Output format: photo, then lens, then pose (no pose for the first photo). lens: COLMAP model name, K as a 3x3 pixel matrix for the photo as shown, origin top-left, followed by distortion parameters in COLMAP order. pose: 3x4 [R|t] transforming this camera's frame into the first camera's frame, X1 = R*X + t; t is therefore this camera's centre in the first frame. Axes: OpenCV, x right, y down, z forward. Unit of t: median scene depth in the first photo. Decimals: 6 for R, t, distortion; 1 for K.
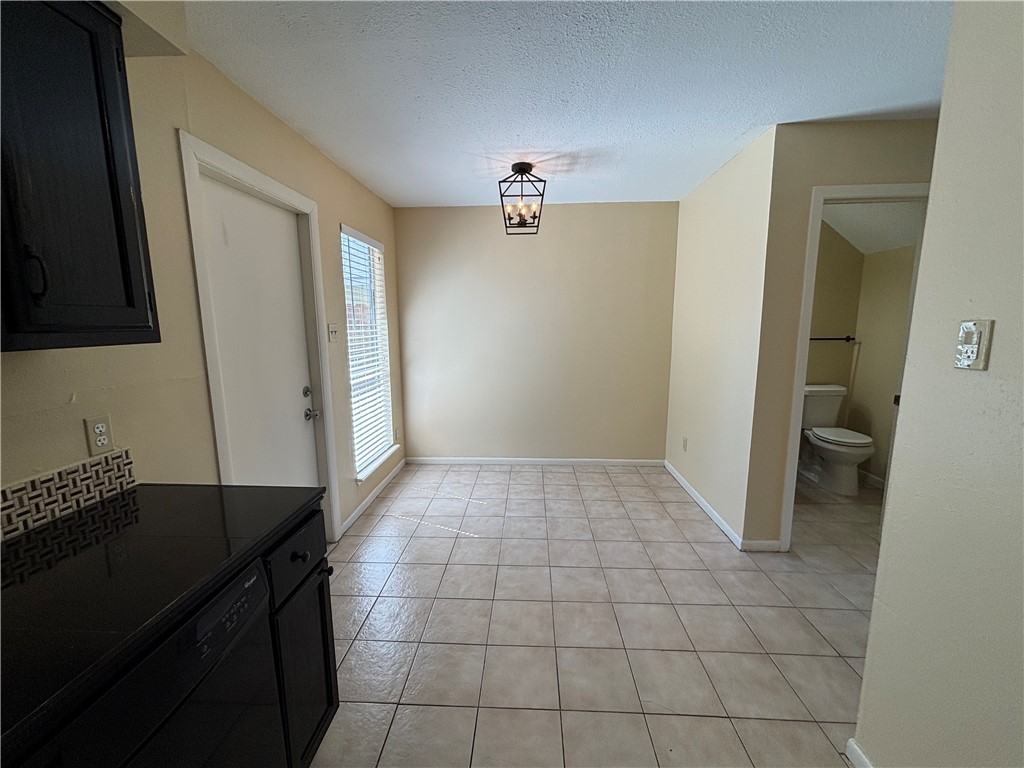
lens RADIAL K [[412.7, 0, 515.6], [0, 412.7, 380.2], [0, 0, 1]] dist [0.001155, 0.000722]
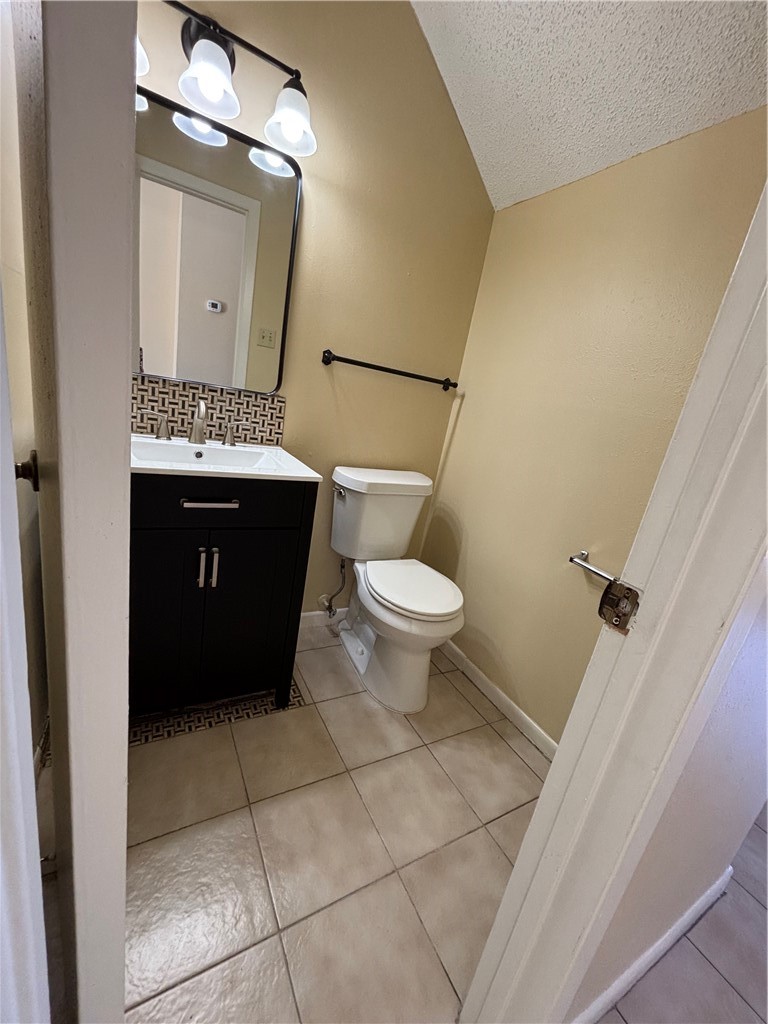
lens RADIAL K [[412.7, 0, 385.6], [0, 412.7, 510.3], [0, 0, 1]] dist [0.001155, 0.000722]
pose [[0.835234, 0.008627, 0.549827, 0.469519], [-0.106322, 0.983543, 0.146080, -0.014496], [-0.539518, -0.180470, 0.822405, 0.601051]]
